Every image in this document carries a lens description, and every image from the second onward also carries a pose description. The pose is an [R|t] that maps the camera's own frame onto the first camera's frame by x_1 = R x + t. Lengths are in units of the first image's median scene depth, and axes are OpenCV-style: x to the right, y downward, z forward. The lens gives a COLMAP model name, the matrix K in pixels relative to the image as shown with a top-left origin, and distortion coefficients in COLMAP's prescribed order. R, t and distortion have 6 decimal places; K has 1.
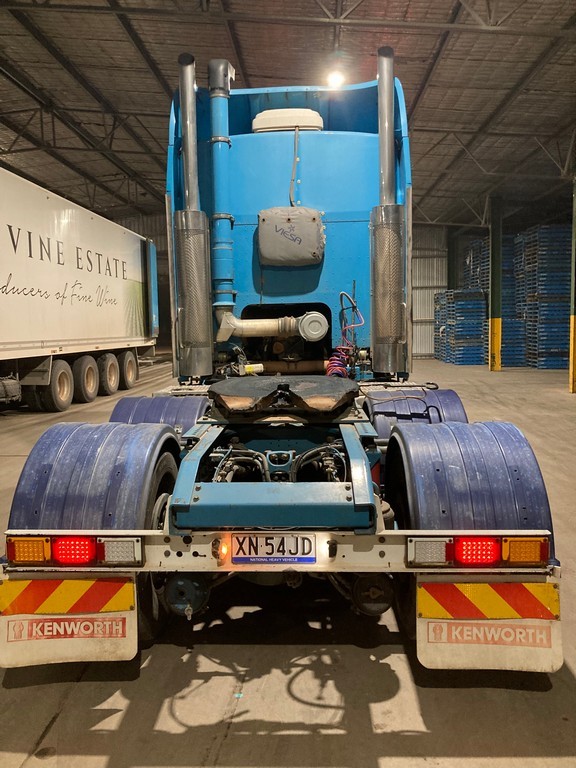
lens RADIAL K [[634.6, 0, 284.3], [0, 634.6, 384.2], [0, 0, 1]] dist [0.003077, 0.016054]
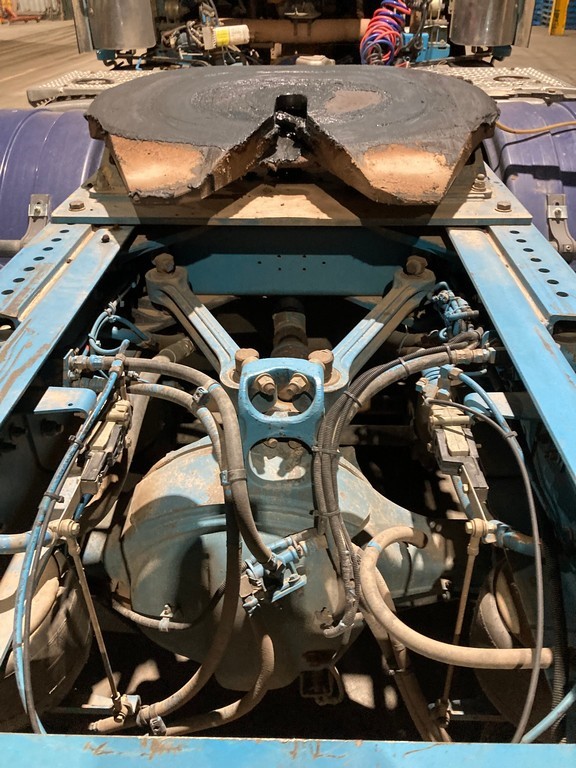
lens RADIAL K [[614.1, 0, 295.6], [0, 614.1, 380.3], [0, 0, 1]] dist [0.000215, -0.006139]
pose [[0.999823, 0.000111, 0.018798, -0.005225], [-0.009086, 0.878270, 0.478078, -0.024206], [-0.016457, -0.478164, 0.878116, 0.583954]]
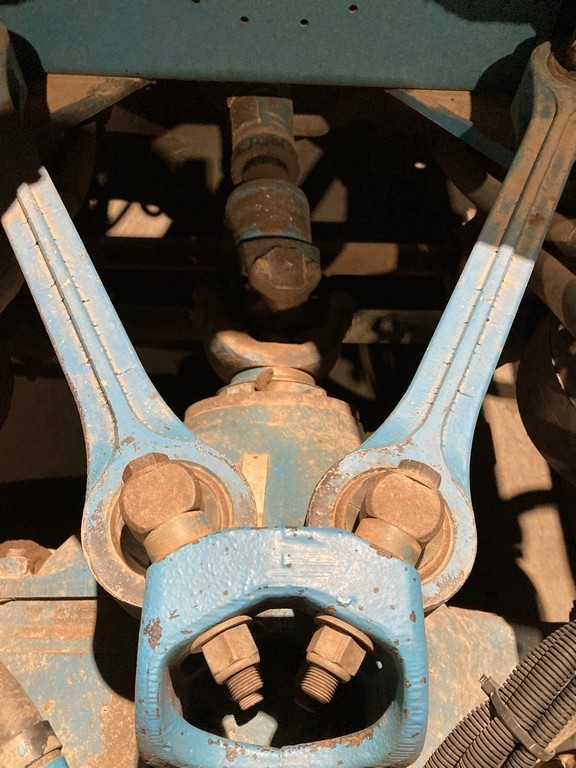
lens RADIAL K [[634.6, 0, 284.3], [0, 634.6, 384.2], [0, 0, 1]] dist [0.003077, 0.016054]
pose [[0.997373, -0.010414, 0.071680, -0.010067], [-0.052961, 0.570240, 0.819769, 0.010543], [-0.049412, -0.821412, 0.568191, 0.756602]]
